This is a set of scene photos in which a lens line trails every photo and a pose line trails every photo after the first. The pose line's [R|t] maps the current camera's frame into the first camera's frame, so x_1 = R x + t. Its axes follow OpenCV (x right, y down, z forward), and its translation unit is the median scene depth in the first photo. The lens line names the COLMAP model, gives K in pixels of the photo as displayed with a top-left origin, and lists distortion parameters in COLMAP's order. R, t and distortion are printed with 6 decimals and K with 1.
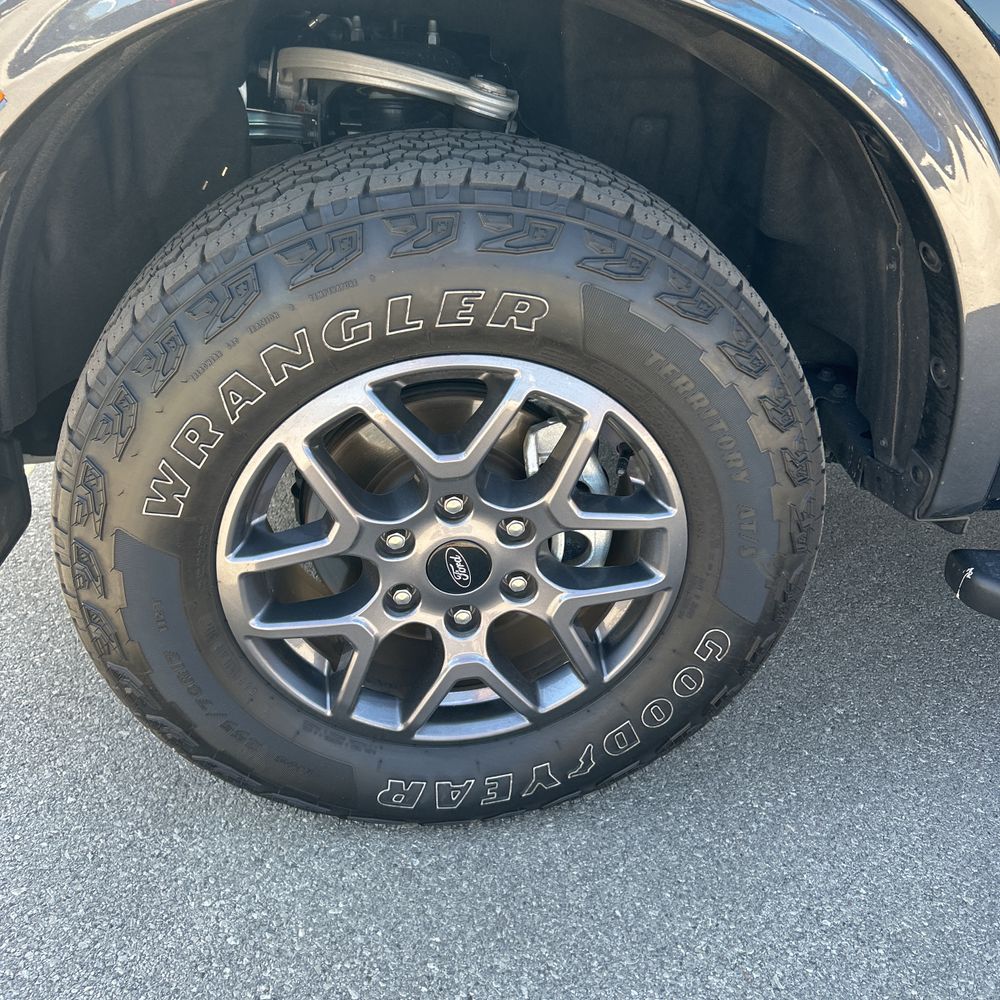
lens RADIAL K [[984.6, 0, 503.4], [0, 984.6, 504.3], [0, 0, 1]] dist [0.091806, -0.164141]
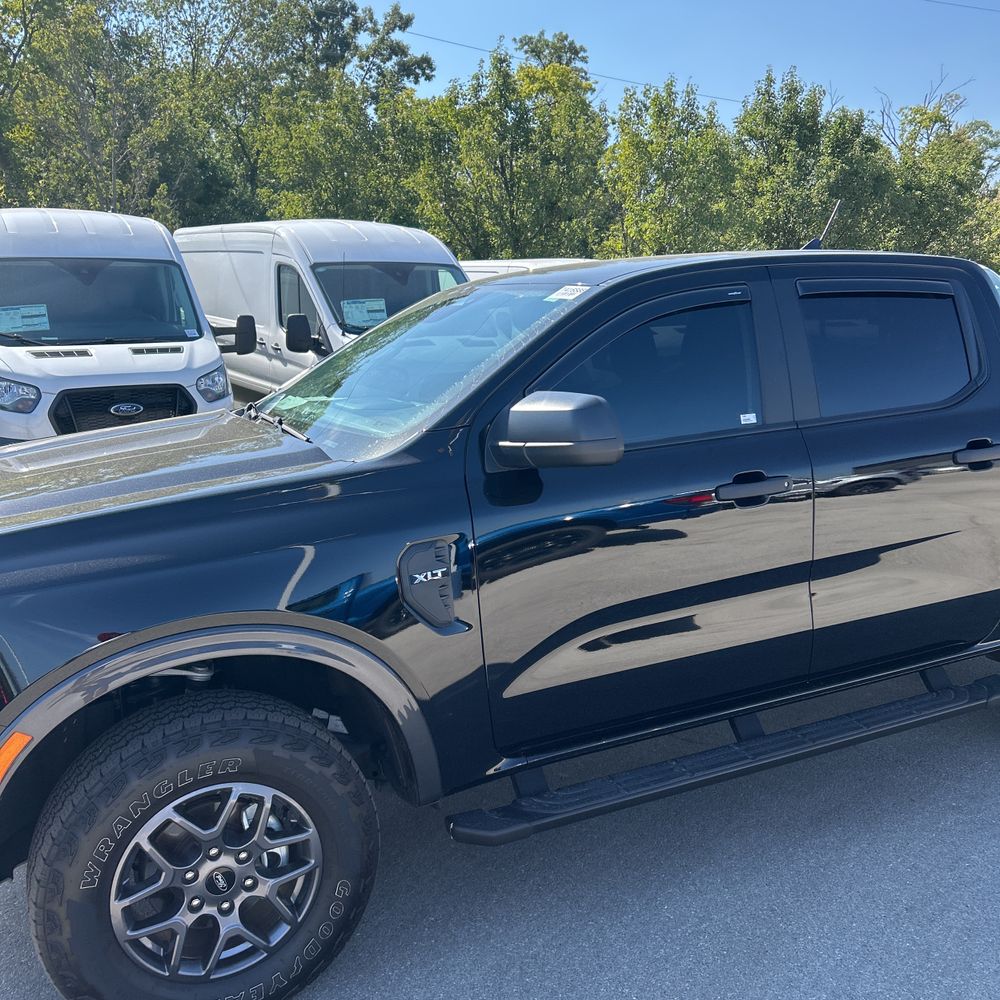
lens RADIAL K [[990.0, 0, 477.8], [0, 990.0, 490.3], [0, 0, 1]] dist [0.020465, -0.022964]
pose [[0.943115, -0.153125, 0.295104, -0.024978], [0.246485, 0.917704, -0.311553, 0.098642], [-0.223112, 0.366569, 0.903243, -1.508576]]
